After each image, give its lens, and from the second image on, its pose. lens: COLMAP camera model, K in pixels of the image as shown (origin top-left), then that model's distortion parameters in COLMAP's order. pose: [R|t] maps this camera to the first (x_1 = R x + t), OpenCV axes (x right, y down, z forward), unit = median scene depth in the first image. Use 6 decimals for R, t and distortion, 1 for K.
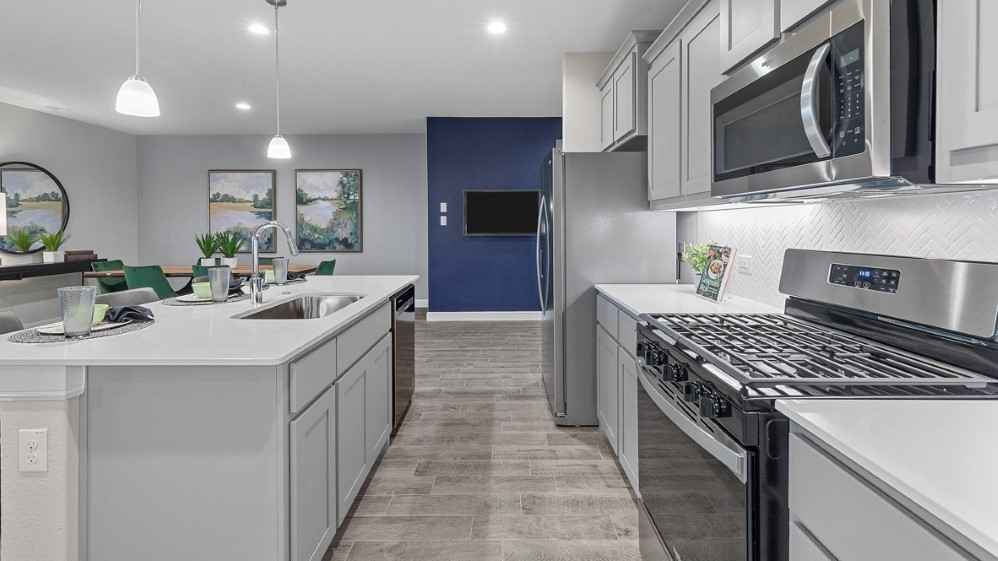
lens RADIAL K [[445.2, 0, 496.7], [0, 445.2, 228.2], [0, 0, 1]] dist [0.000188, -0.000627]
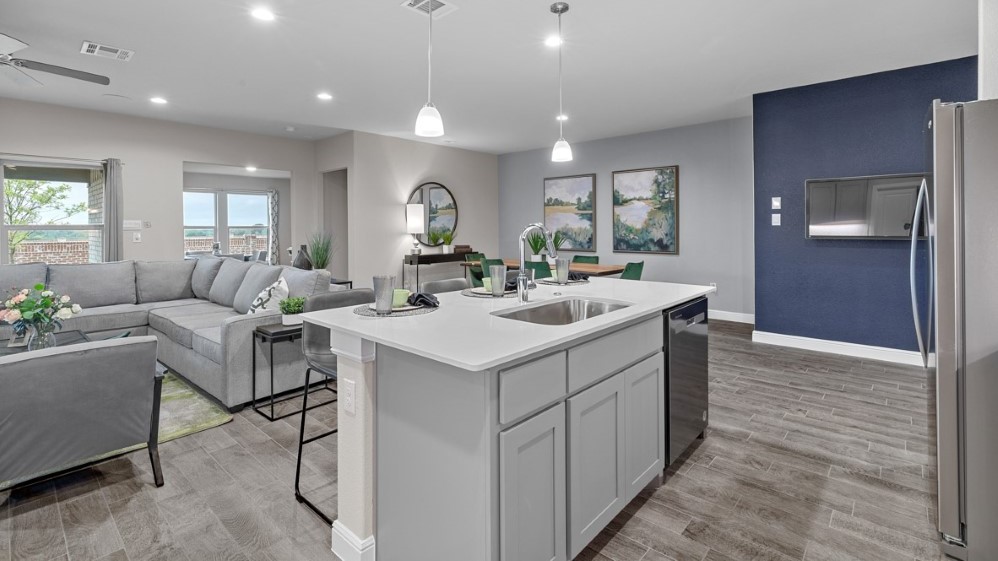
lens RADIAL K [[445.2, 0, 496.7], [0, 445.2, 228.2], [0, 0, 1]] dist [0.000188, -0.000627]
pose [[0.745224, 0.000888, -0.666814, 0.061893], [-0.001062, 0.999999, 0.000145, -0.001814], [0.666813, 0.000600, 0.745225, 0.101168]]
